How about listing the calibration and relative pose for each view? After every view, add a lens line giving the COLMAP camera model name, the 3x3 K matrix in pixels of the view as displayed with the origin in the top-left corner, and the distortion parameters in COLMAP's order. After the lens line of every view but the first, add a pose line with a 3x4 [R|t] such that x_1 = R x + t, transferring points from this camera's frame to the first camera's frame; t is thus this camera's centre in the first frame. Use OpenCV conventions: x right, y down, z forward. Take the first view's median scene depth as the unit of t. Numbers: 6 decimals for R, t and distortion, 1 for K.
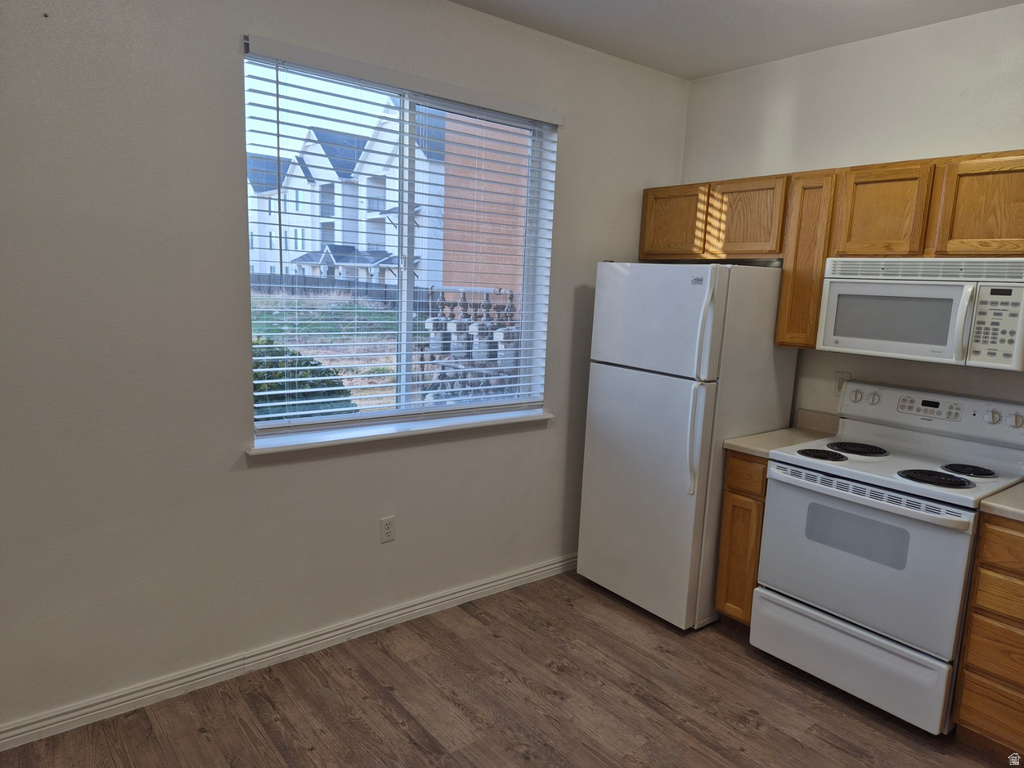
lens RADIAL K [[683.3, 0, 514.7], [0, 683.3, 366.6], [0, 0, 1]] dist [0.074578, -0.072277]
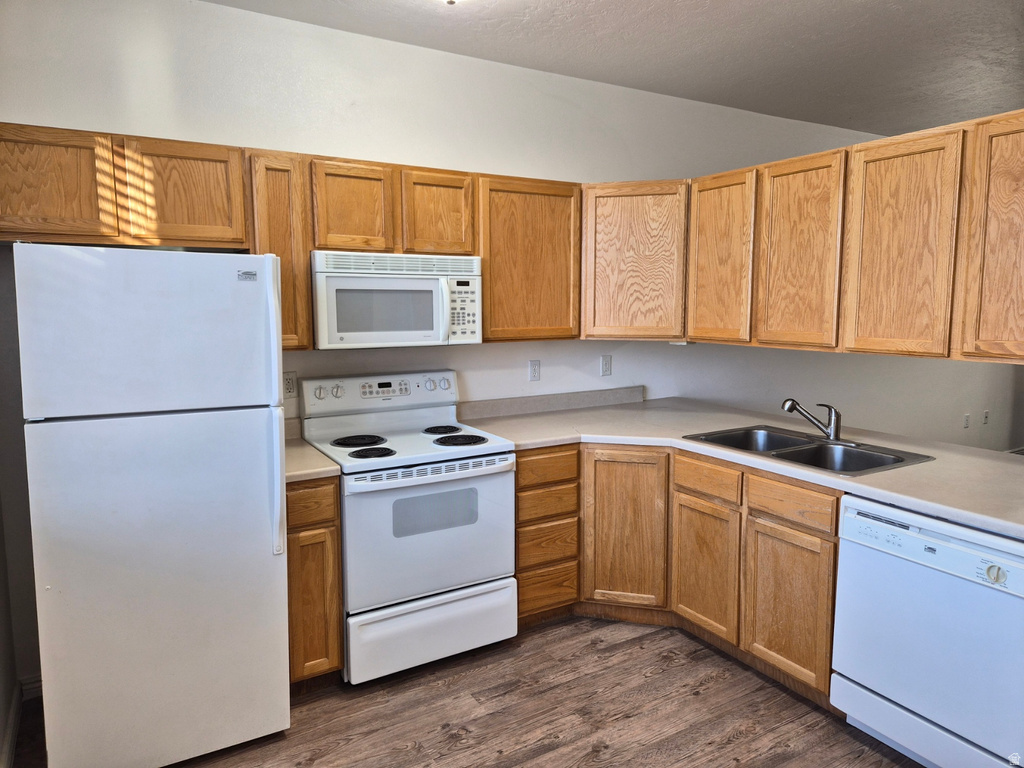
lens RADIAL K [[683.3, 0, 514.7], [0, 683.3, 366.6], [0, 0, 1]] dist [0.074578, -0.072277]
pose [[0.139267, -0.139841, 0.980331, -0.474294], [0.129795, 0.984016, 0.121928, -0.087513], [-0.981712, 0.110261, 0.155192, 0.654598]]
